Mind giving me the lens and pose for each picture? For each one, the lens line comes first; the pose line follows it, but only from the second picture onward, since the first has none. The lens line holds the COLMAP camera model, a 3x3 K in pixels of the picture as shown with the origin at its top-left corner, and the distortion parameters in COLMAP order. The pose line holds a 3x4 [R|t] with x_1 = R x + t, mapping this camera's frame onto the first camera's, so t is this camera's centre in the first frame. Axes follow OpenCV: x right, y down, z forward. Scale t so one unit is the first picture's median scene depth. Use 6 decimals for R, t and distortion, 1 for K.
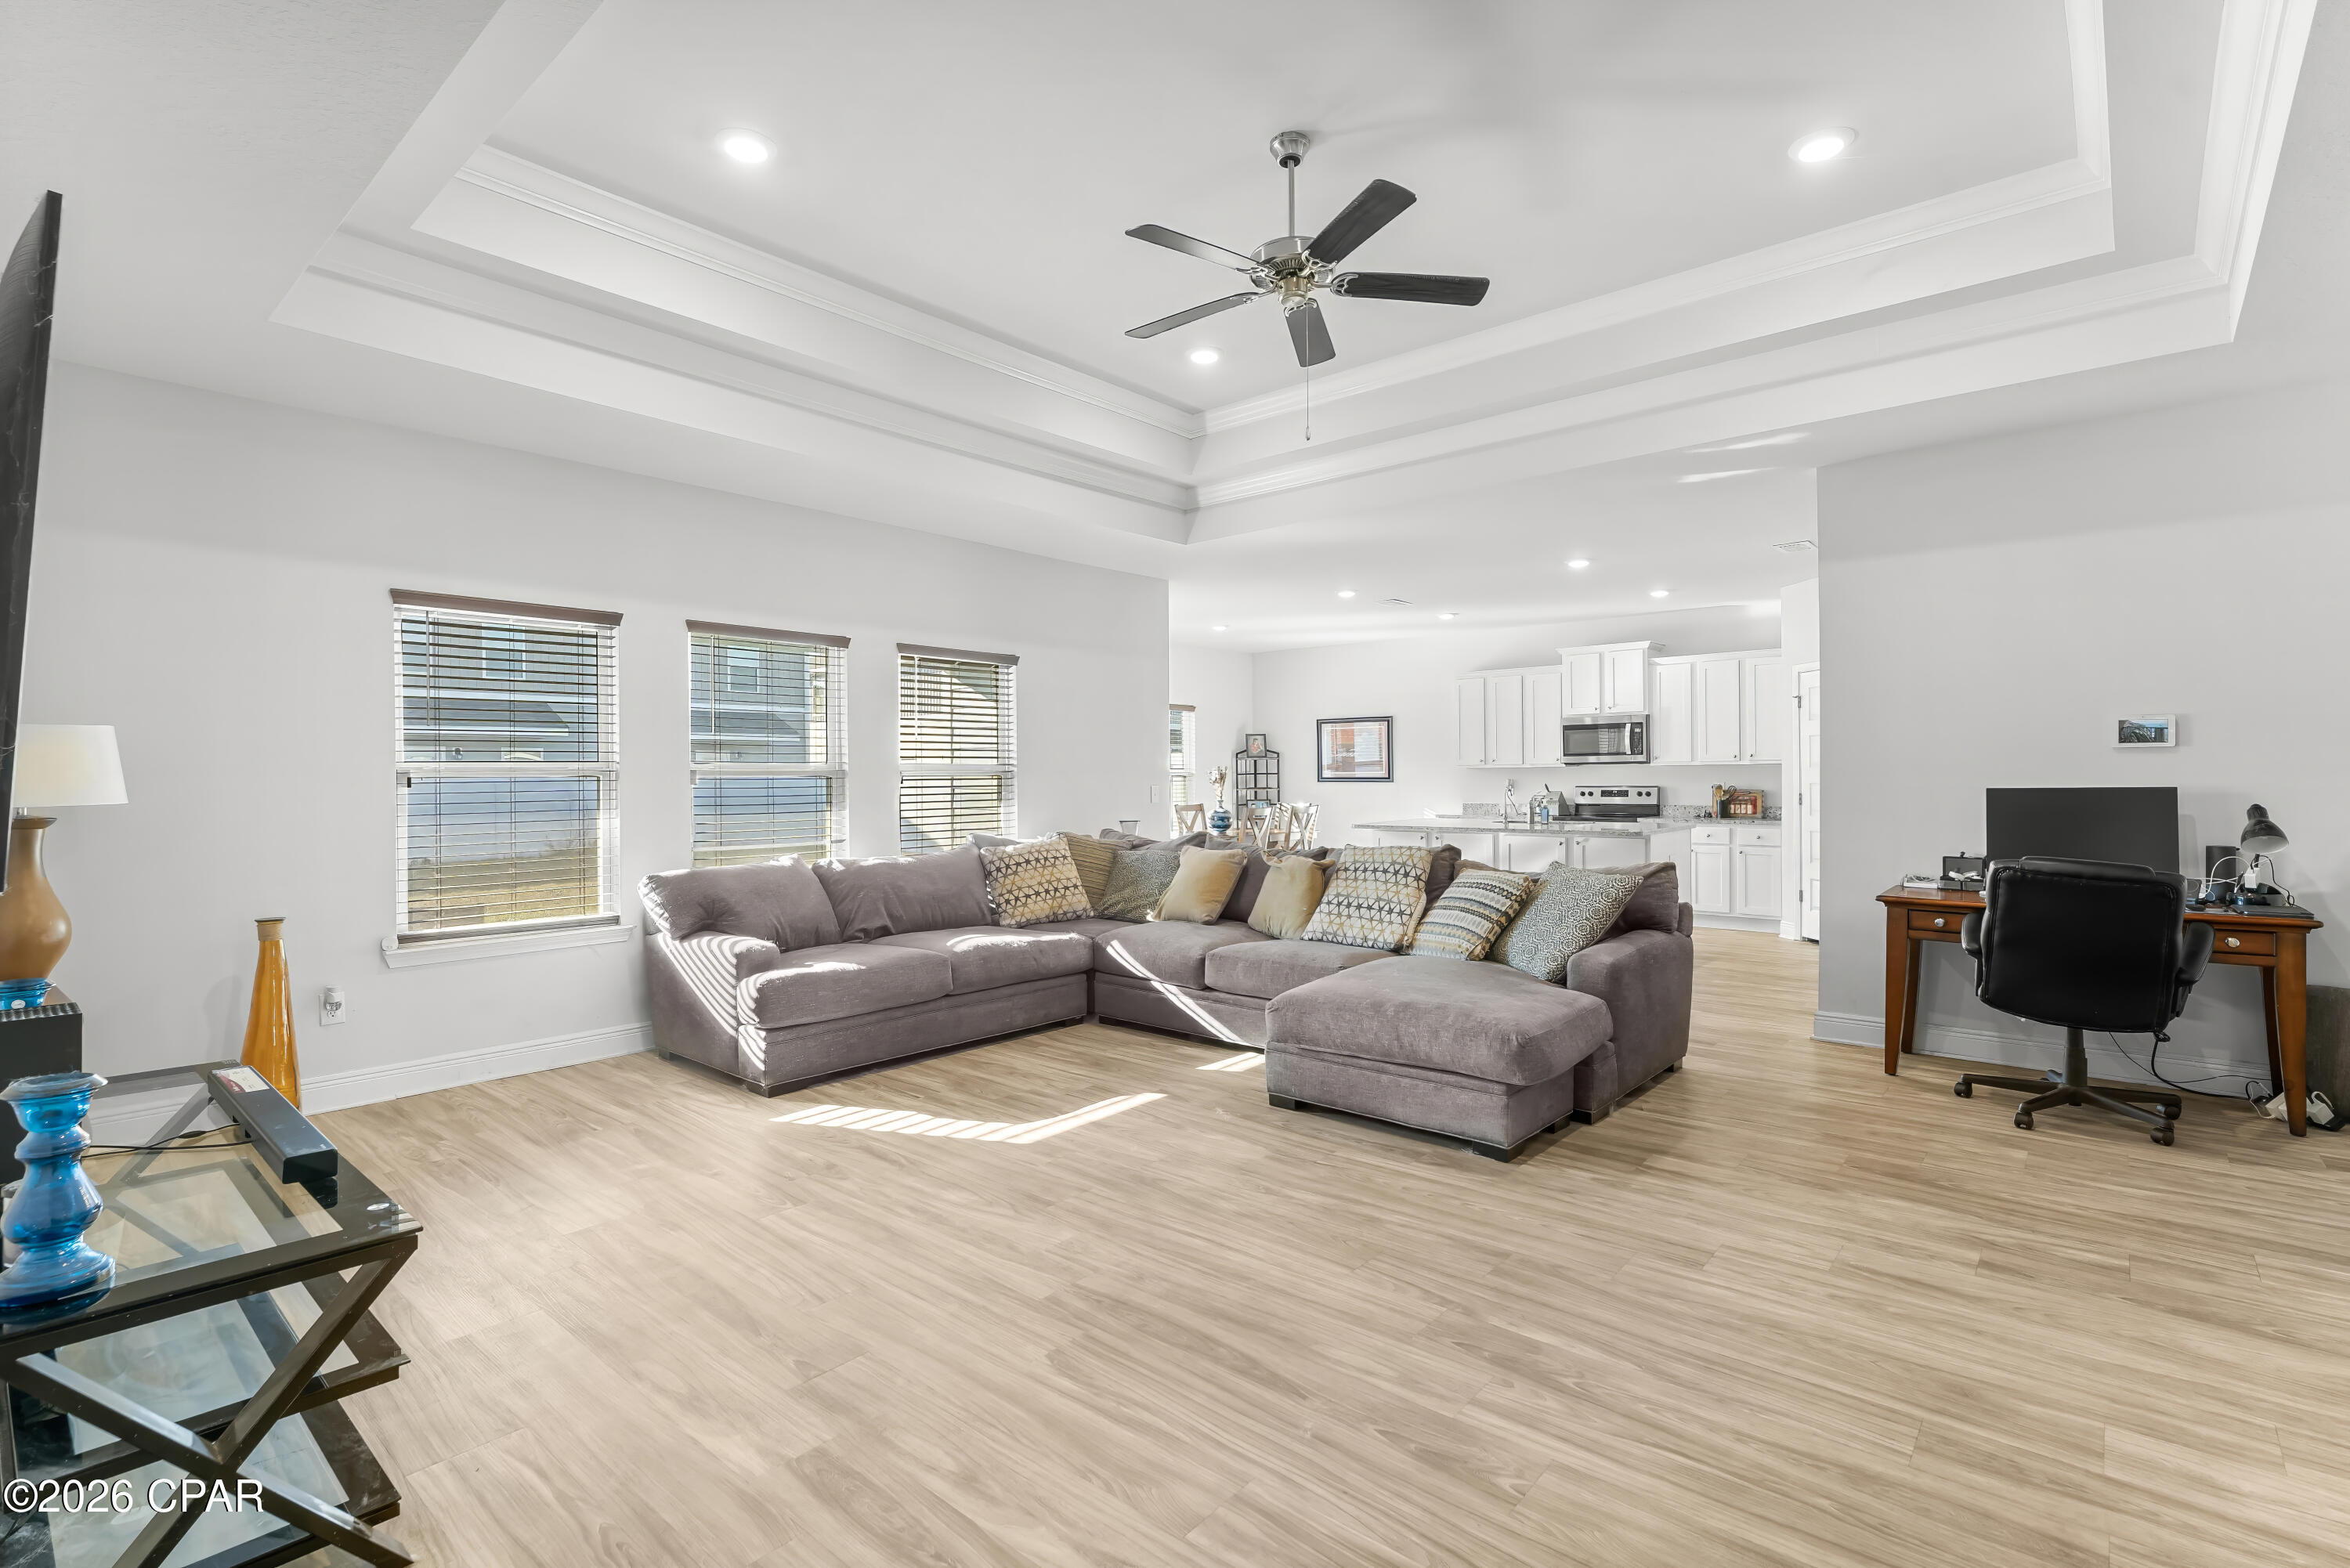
lens RADIAL K [[1088.4, 0, 1175.7], [0, 1088.4, 772.7], [0, 0, 1]] dist [-0.000313, -0.000047]
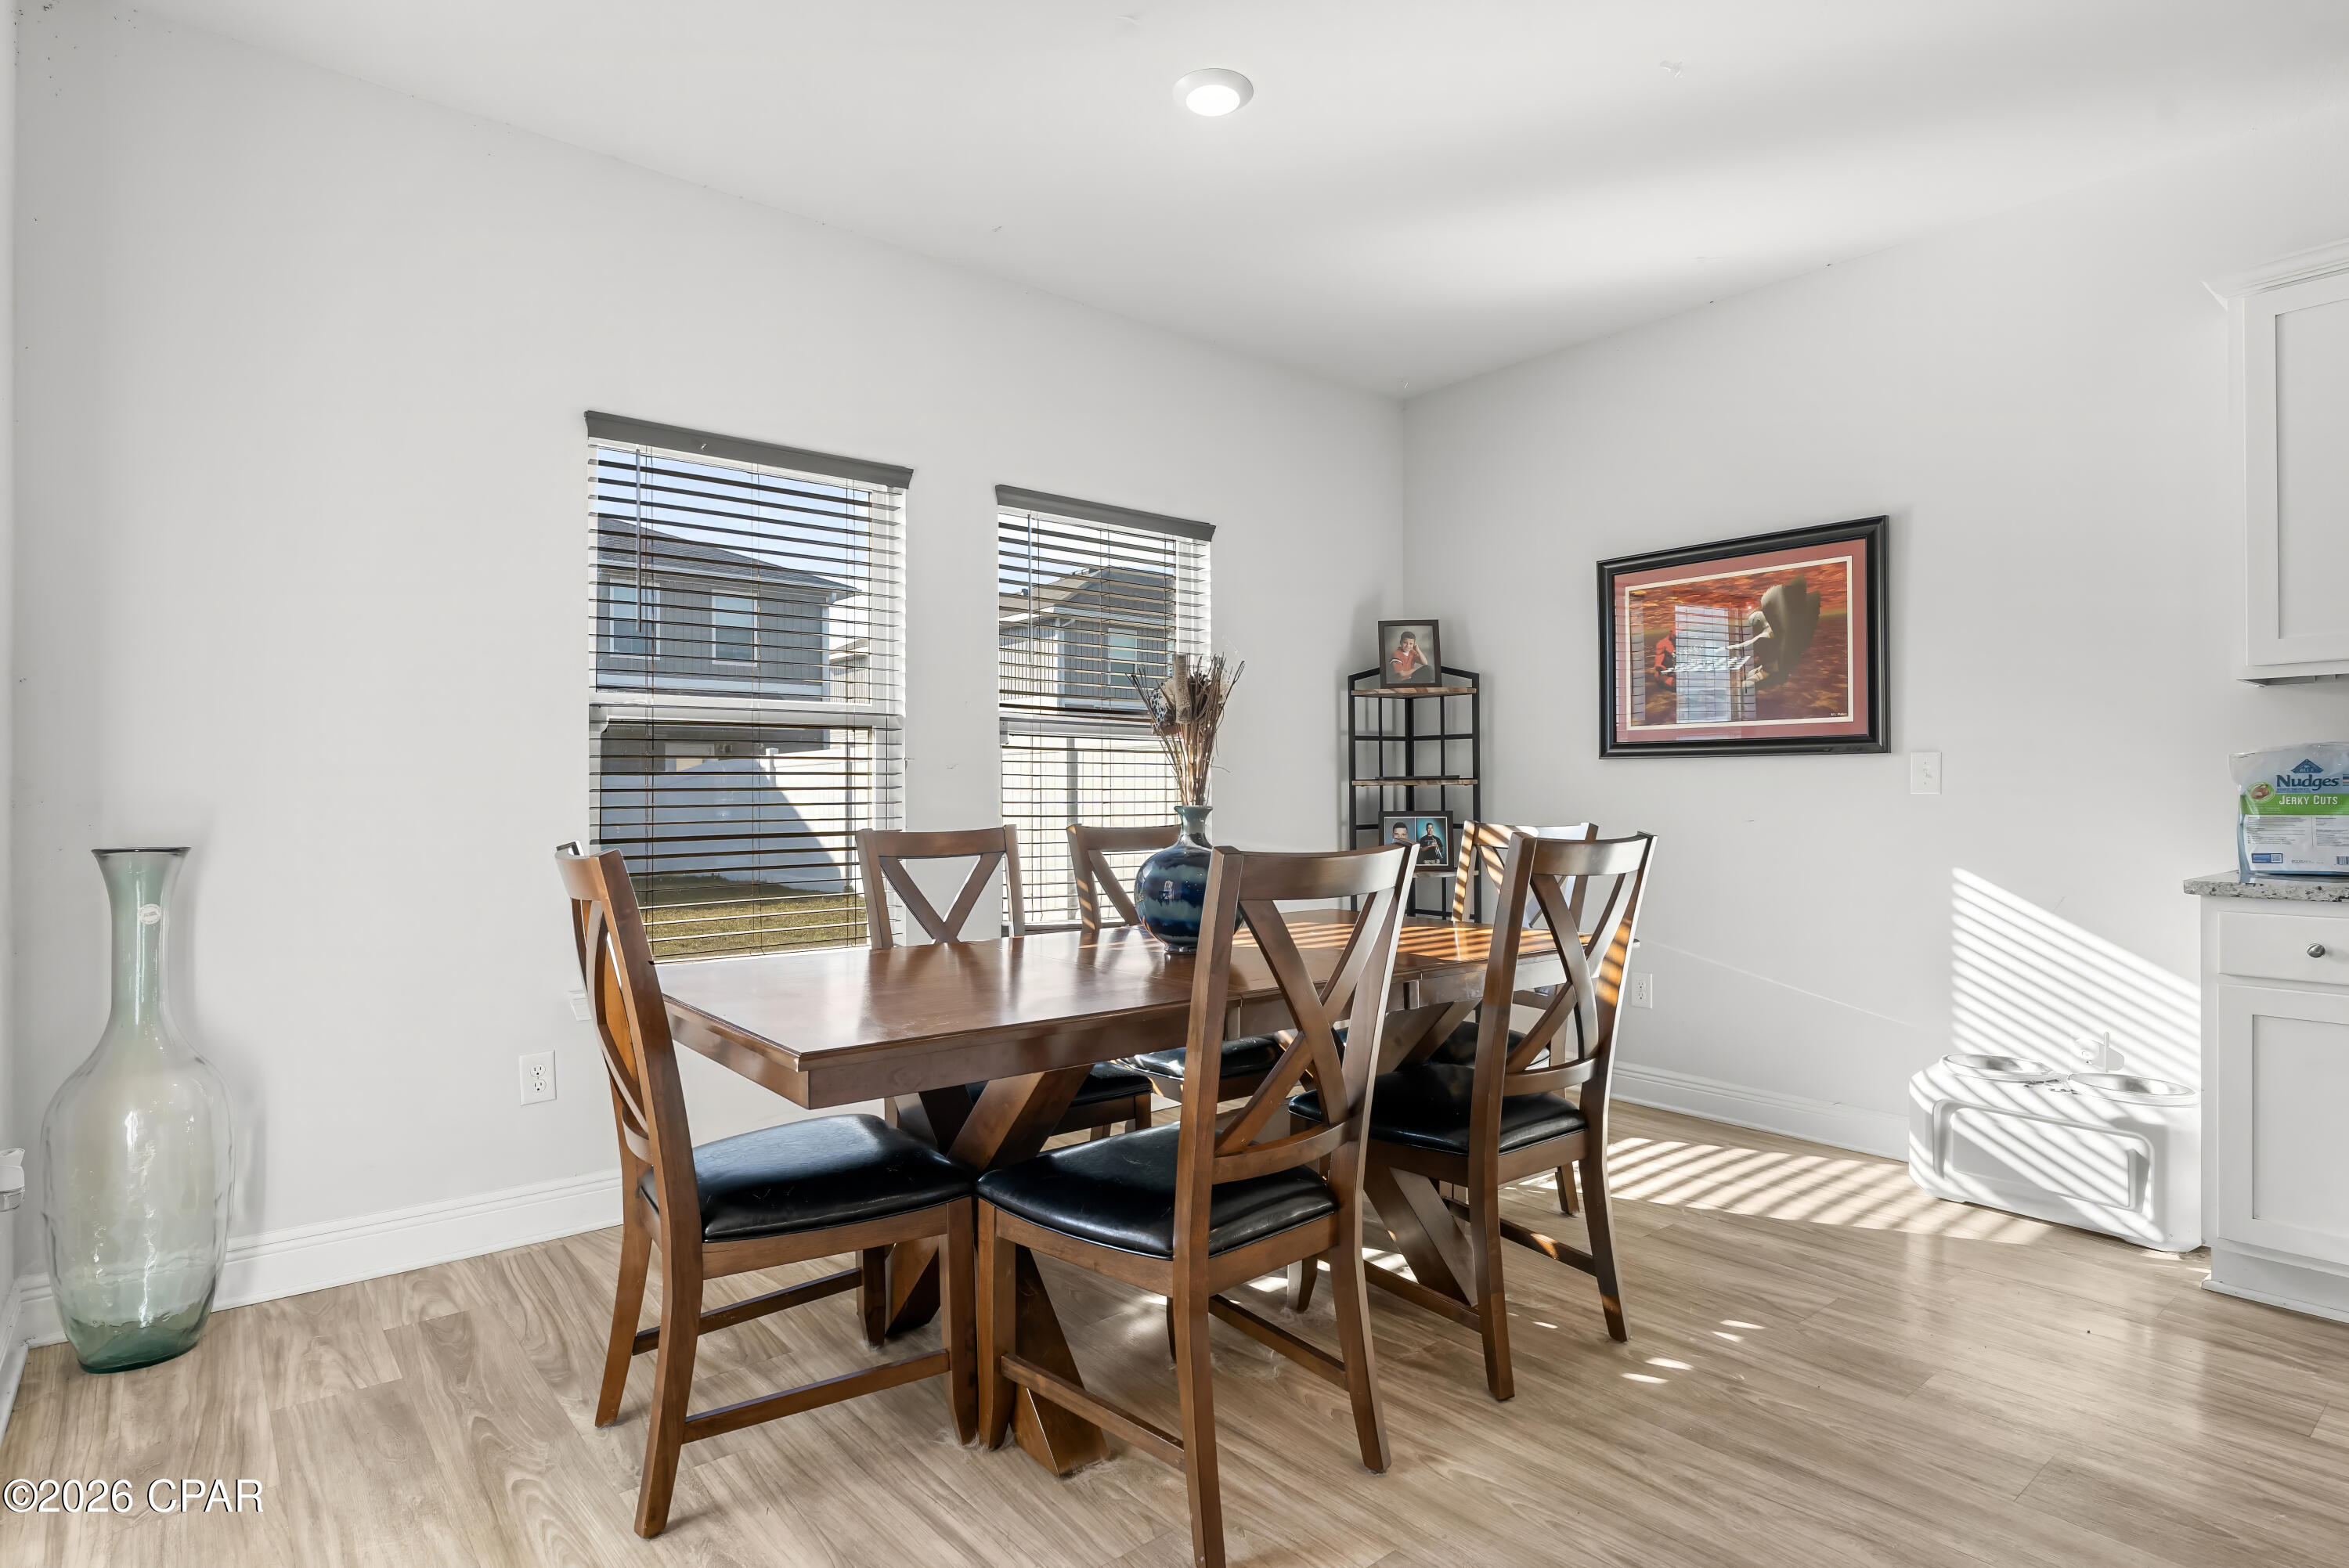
lens RADIAL K [[1225.4, 0, 1173.2], [0, 1225.4, 774.4], [0, 0, 1]] dist [0.001514, 0.000049]
pose [[0.986350, 0.000657, -0.164659, 0.064170], [-0.002301, 0.999949, -0.009795, 0.016754], [0.164645, 0.010040, 0.986302, 0.609546]]
